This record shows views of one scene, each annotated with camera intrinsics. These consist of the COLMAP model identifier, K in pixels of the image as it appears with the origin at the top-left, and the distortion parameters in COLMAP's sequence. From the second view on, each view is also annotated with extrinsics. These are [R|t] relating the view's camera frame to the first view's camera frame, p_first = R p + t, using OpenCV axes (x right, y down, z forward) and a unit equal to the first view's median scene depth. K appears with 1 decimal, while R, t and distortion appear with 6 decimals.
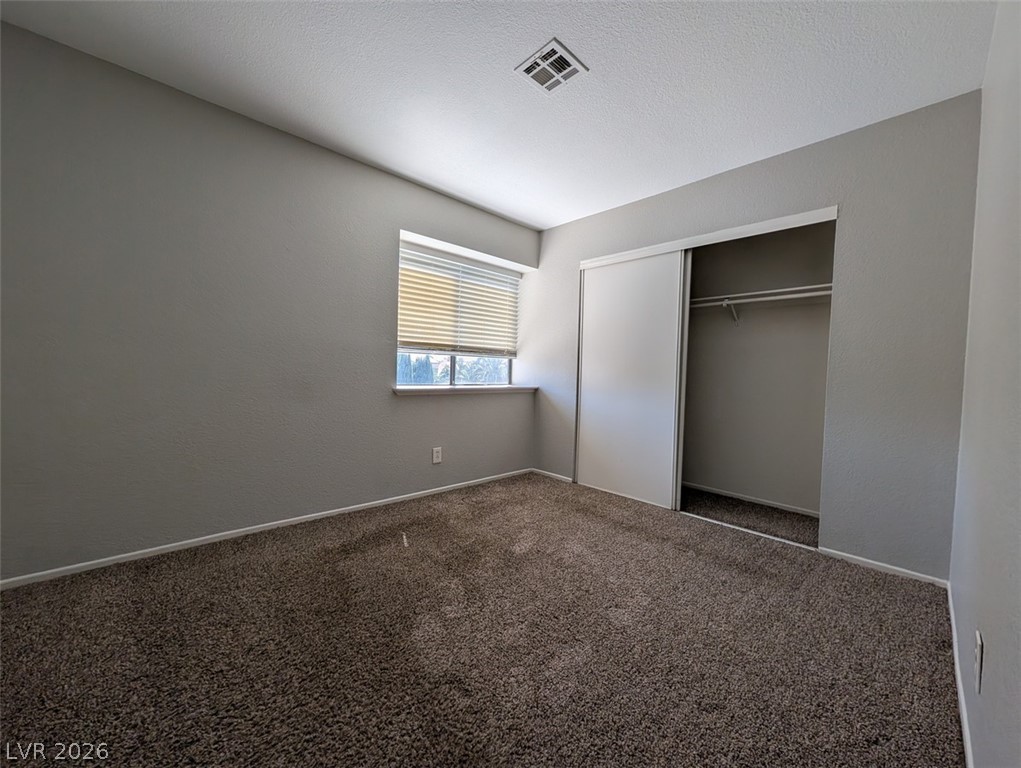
lens RADIAL K [[392.9, 0, 509.1], [0, 392.9, 387.2], [0, 0, 1]] dist [0.005074, 0.000204]
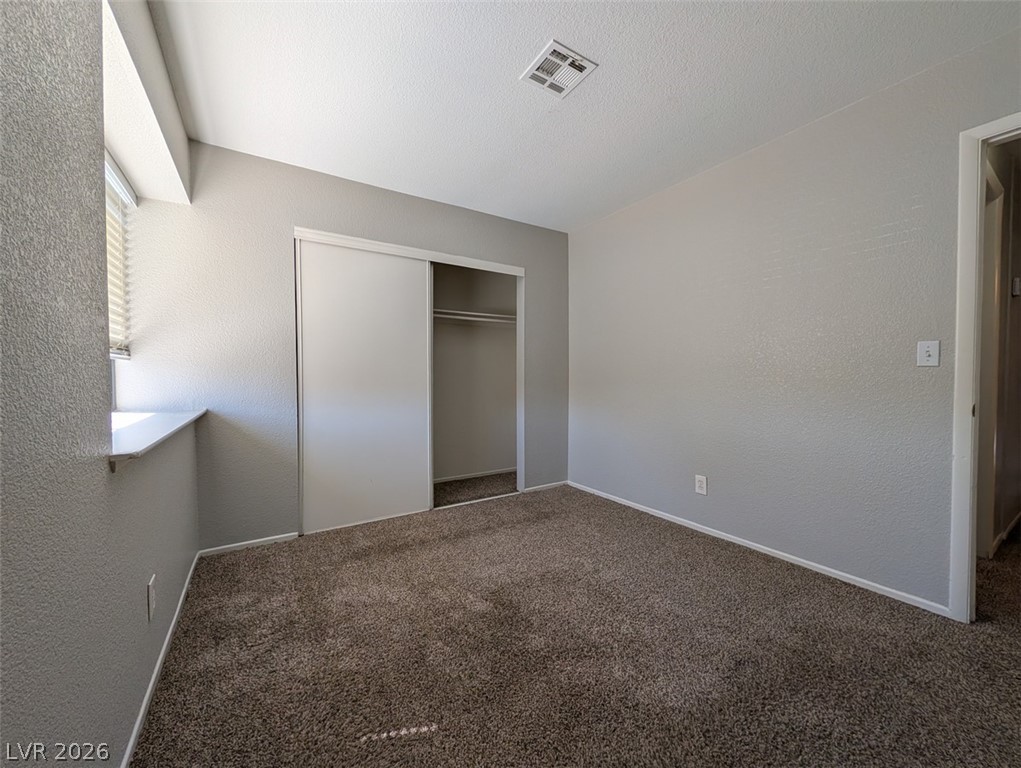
lens RADIAL K [[392.9, 0, 519.6], [0, 392.9, 382.0], [0, 0, 1]] dist [0.005074, 0.000204]
pose [[0.182207, -0.046549, 0.982158, -0.572093], [0.044810, 0.998234, 0.038998, -0.058454], [-0.982239, 0.036905, 0.183971, 0.593995]]
